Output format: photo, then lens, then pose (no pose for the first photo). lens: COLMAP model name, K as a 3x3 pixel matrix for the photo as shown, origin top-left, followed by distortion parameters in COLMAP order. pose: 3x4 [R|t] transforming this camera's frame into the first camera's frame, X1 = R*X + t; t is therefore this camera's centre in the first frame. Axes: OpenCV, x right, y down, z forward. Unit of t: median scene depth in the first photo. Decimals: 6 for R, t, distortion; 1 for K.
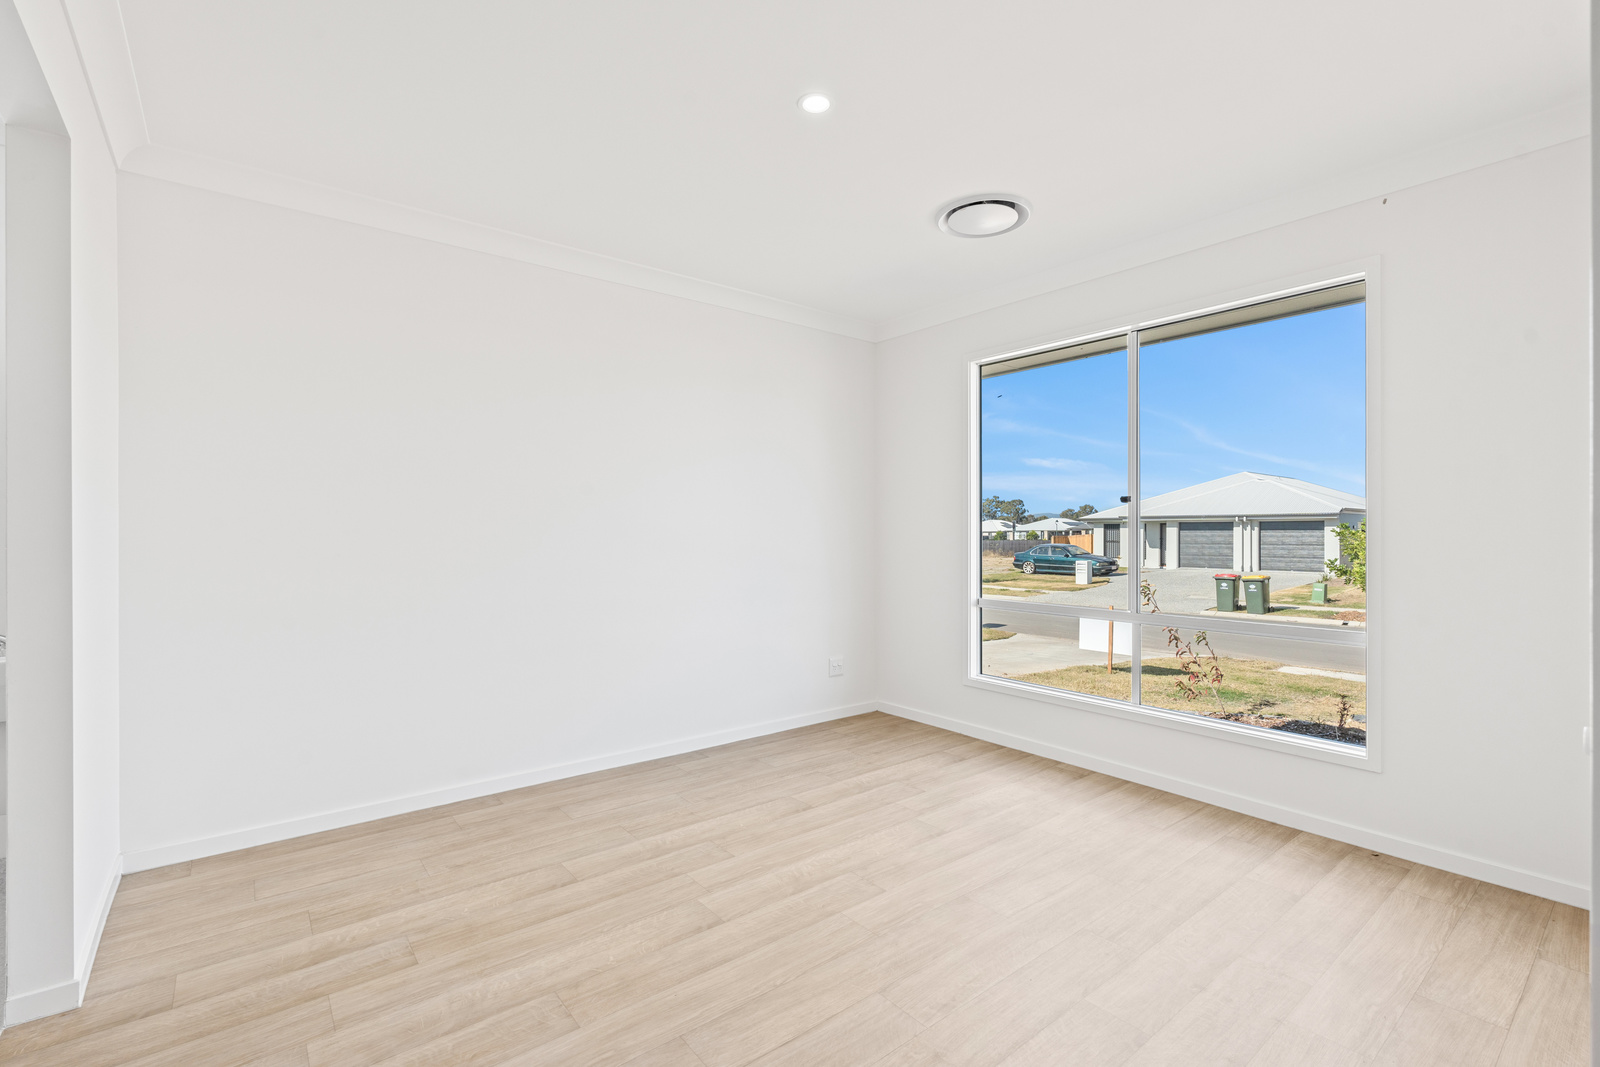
lens RADIAL K [[716.5, 0, 800.0], [0, 716.5, 533.5], [0, 0, 1]] dist [0.000238, -0.000053]
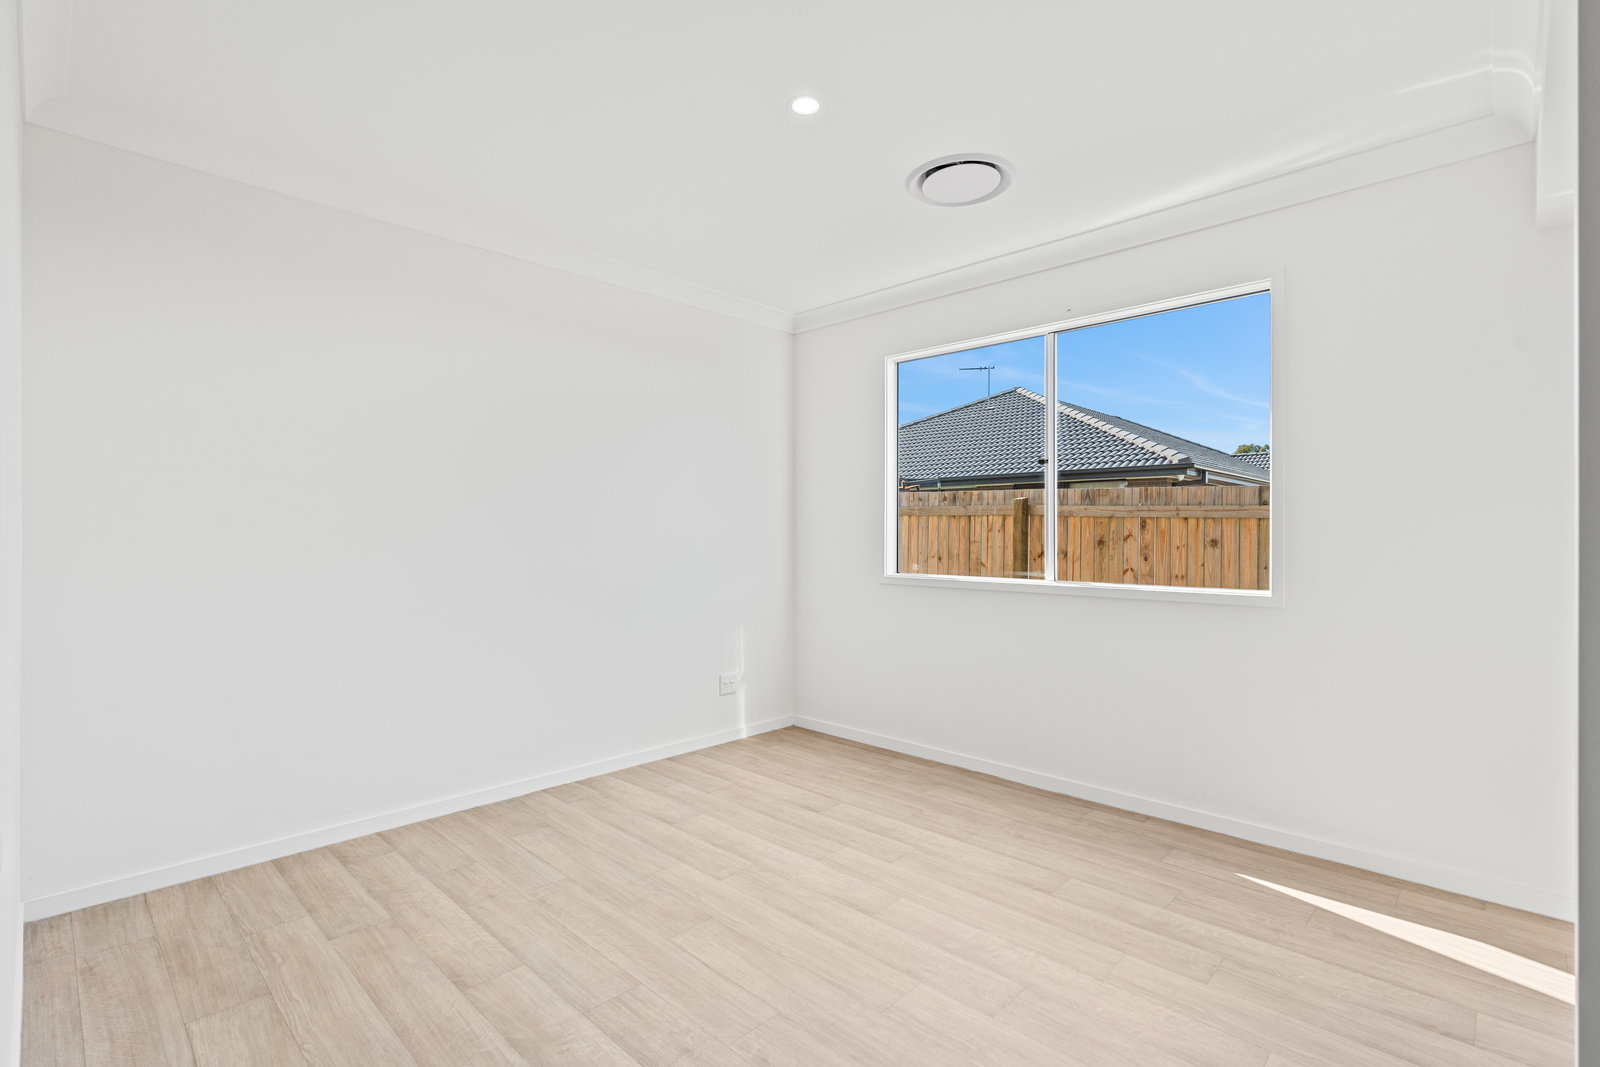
lens RADIAL K [[748.8, 0, 800.0], [0, 748.8, 533.5], [0, 0, 1]] dist [0.000942, -0.000517]
pose [[0.120298, -0.004303, -0.992729, 0.812732], [-0.005591, 0.999972, -0.005011, -0.000353], [0.992722, 0.006153, 0.120270, 0.655332]]
